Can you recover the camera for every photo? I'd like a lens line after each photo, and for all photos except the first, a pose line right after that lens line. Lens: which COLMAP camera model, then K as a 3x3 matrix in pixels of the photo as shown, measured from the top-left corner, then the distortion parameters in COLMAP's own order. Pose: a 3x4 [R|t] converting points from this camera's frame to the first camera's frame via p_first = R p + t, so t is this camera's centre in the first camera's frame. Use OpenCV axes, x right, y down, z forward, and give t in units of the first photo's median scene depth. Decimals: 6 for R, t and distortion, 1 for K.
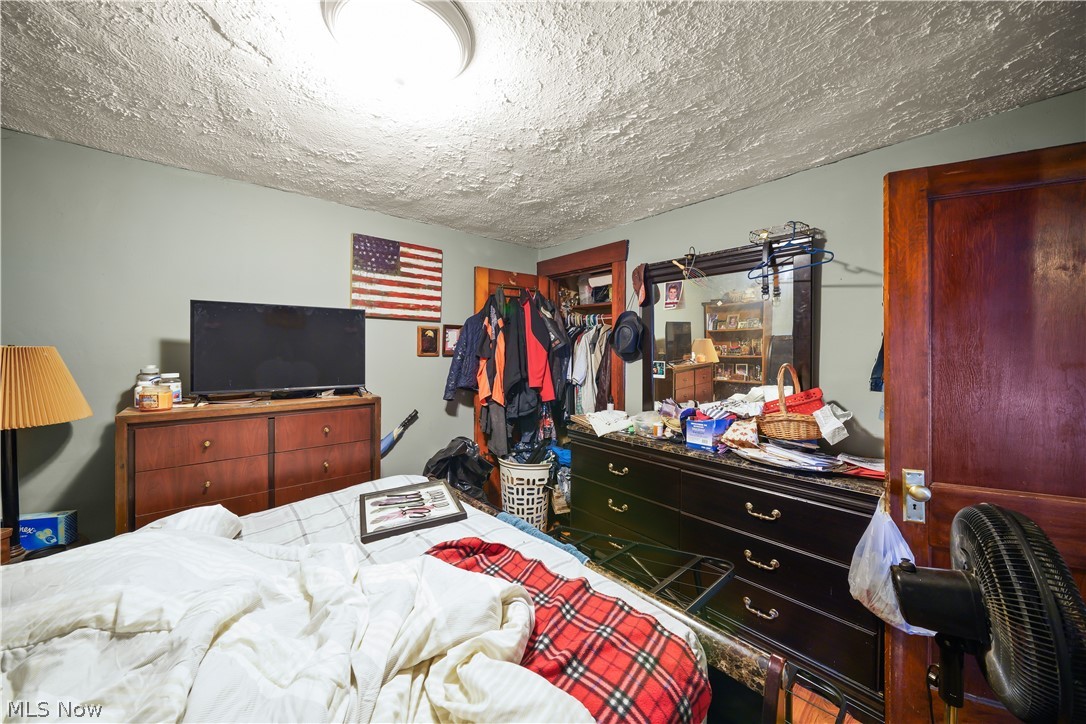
lens RADIAL K [[374.8, 0, 535.6], [0, 374.8, 358.6], [0, 0, 1]] dist [-0.008419, 0.000010]
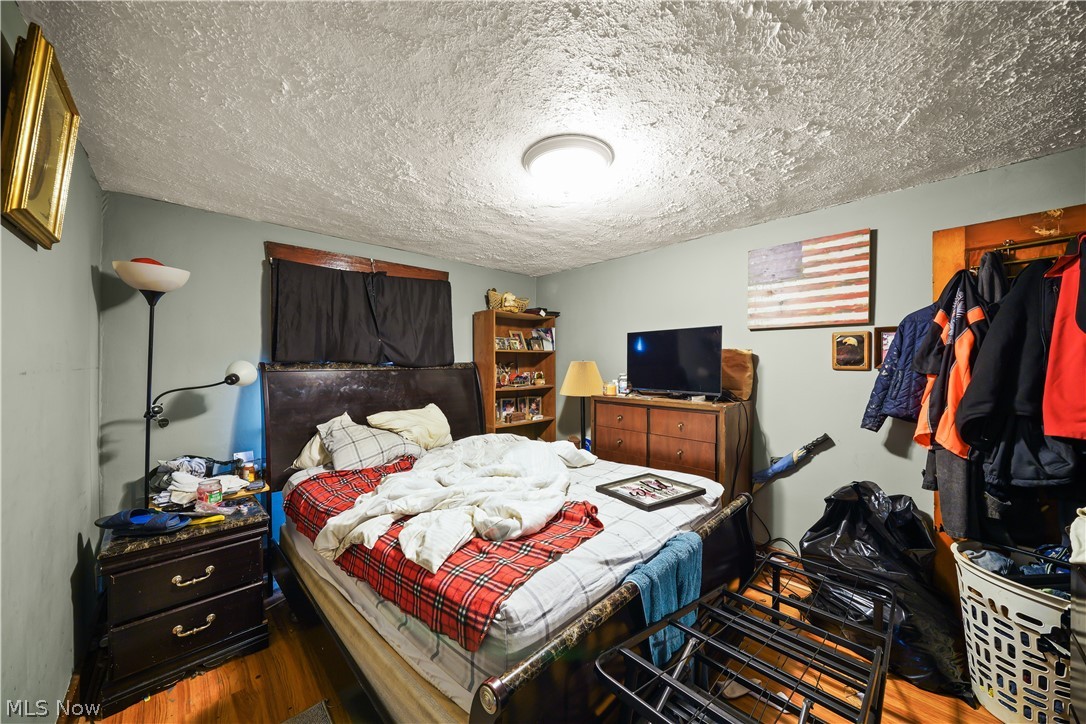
lens RADIAL K [[378.9, 0, 540.6], [0, 378.9, 372.2], [0, 0, 1]] dist [-0.000193, -0.000023]
pose [[0.062093, 0.024398, -0.997772, 0.562110], [-0.020701, 0.999518, 0.023153, -0.007964], [0.997856, 0.019217, 0.062568, 0.361385]]
